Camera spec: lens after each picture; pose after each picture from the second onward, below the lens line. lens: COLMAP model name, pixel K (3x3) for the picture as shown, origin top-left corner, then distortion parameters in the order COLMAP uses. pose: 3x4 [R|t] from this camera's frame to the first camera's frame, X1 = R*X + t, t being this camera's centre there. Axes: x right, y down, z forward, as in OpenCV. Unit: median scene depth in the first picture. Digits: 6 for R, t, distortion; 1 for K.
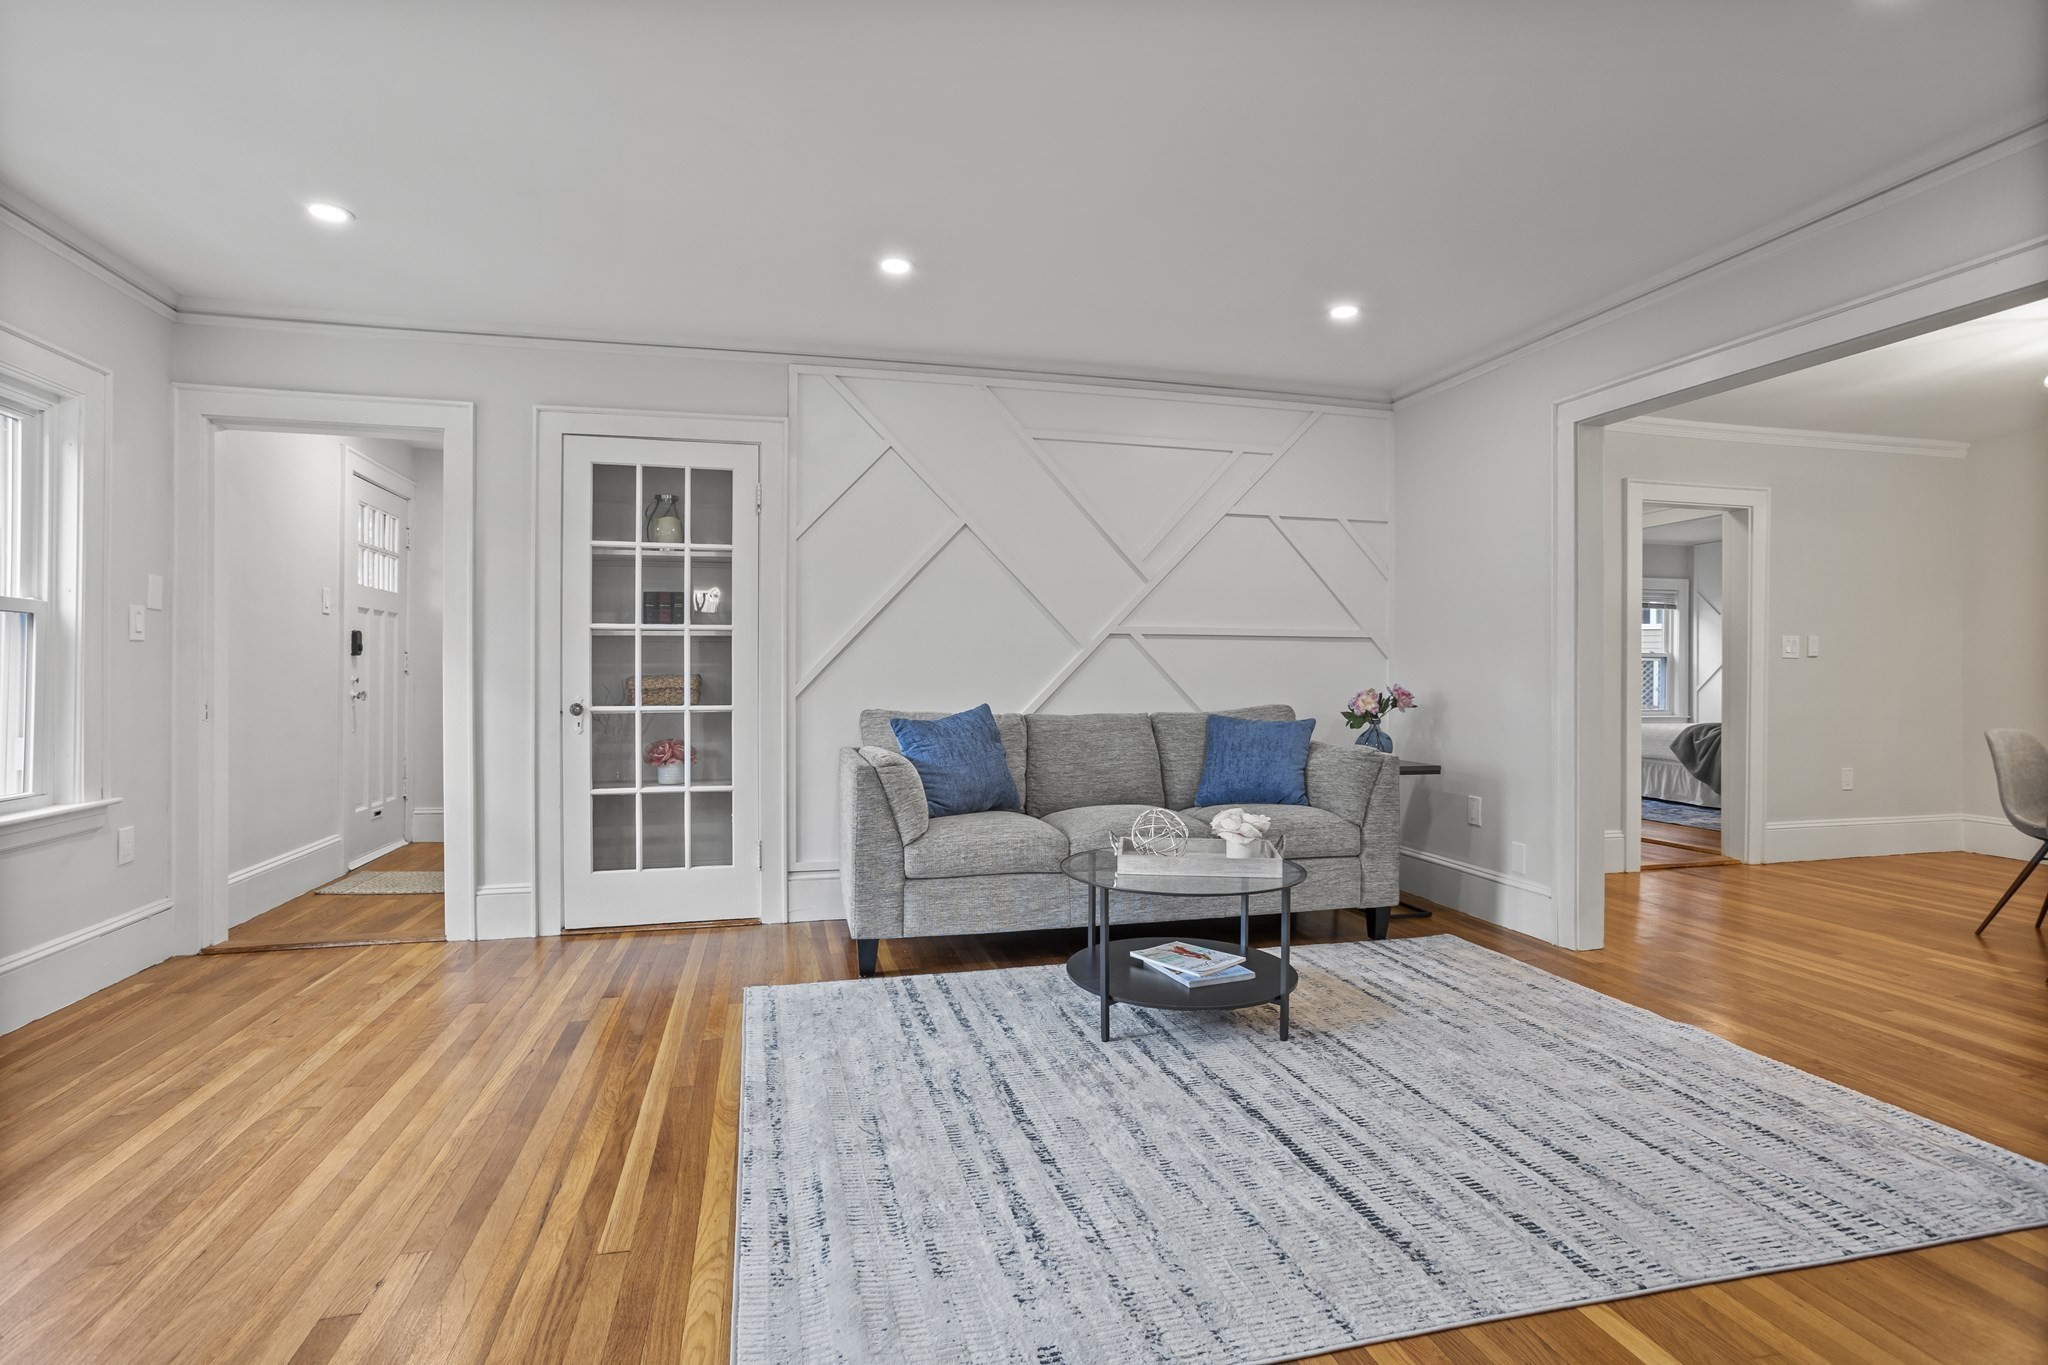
lens RADIAL K [[1000.1, 0, 1020.1], [0, 1000.1, 677.5], [0, 0, 1]] dist [-0.055041, 0.034841]
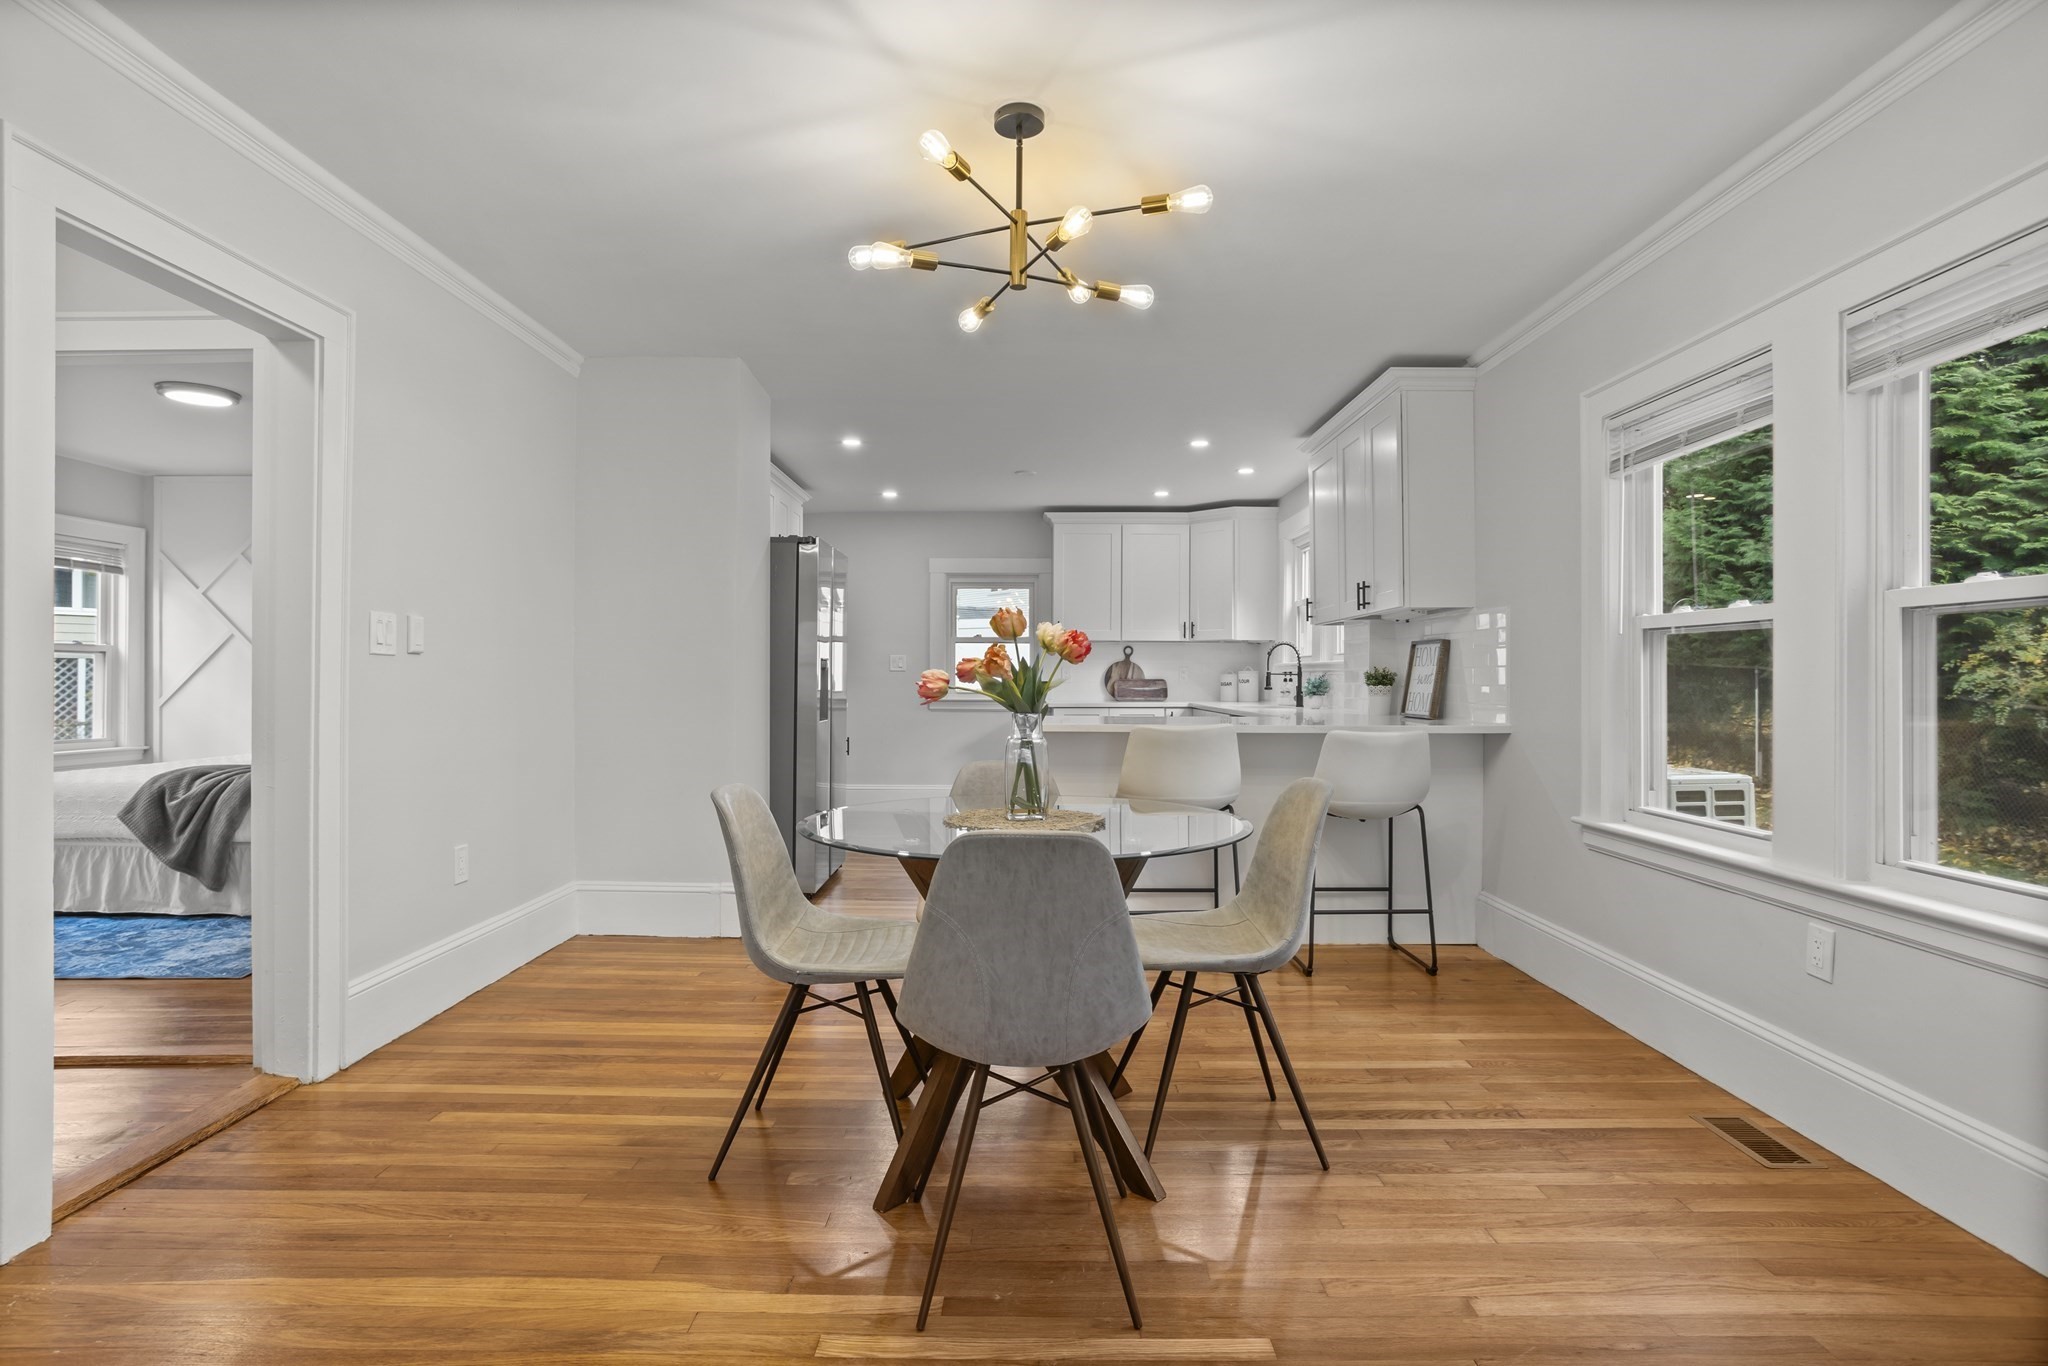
lens RADIAL K [[1046.0, 0, 1018.2], [0, 1046.0, 684.8], [0, 0, 1]] dist [-0.076022, 0.045751]
pose [[0.247248, -0.005102, 0.968939, 0.457070], [-0.001168, 0.999984, 0.005564, -0.009836], [-0.968952, -0.002507, 0.247238, 0.715598]]
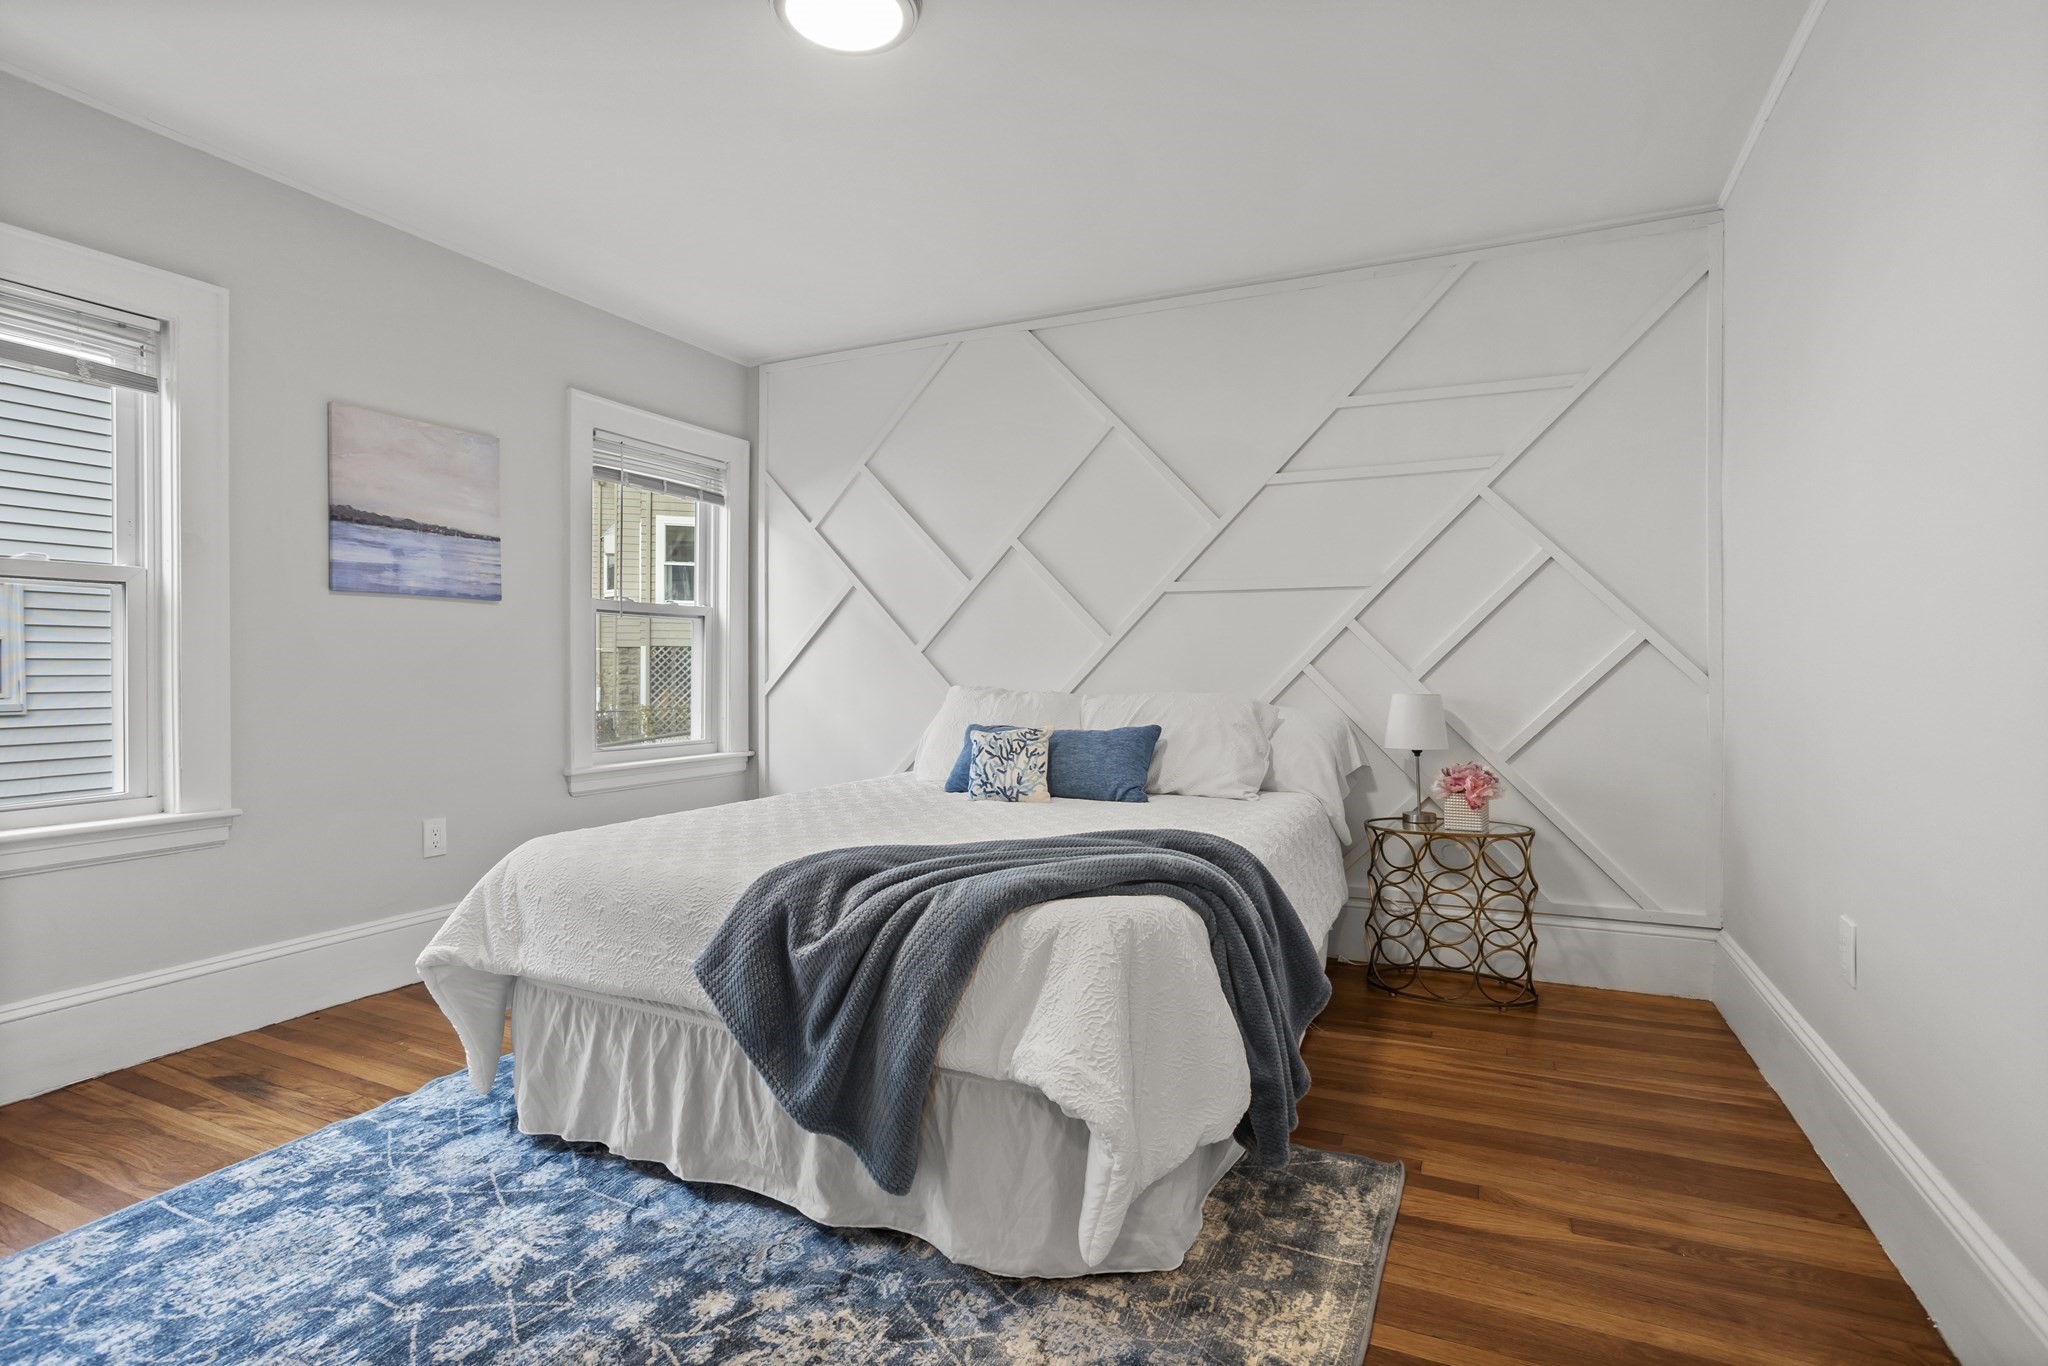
lens RADIAL K [[994.1, 0, 1043.5], [0, 994.1, 670.3], [0, 0, 1]] dist [-0.021534, 0.000197]
pose [[0.625094, -0.009815, 0.780488, 1.004838], [0.003718, 0.999947, 0.009597, -0.000351], [-0.780541, -0.003097, 0.625097, 1.495840]]
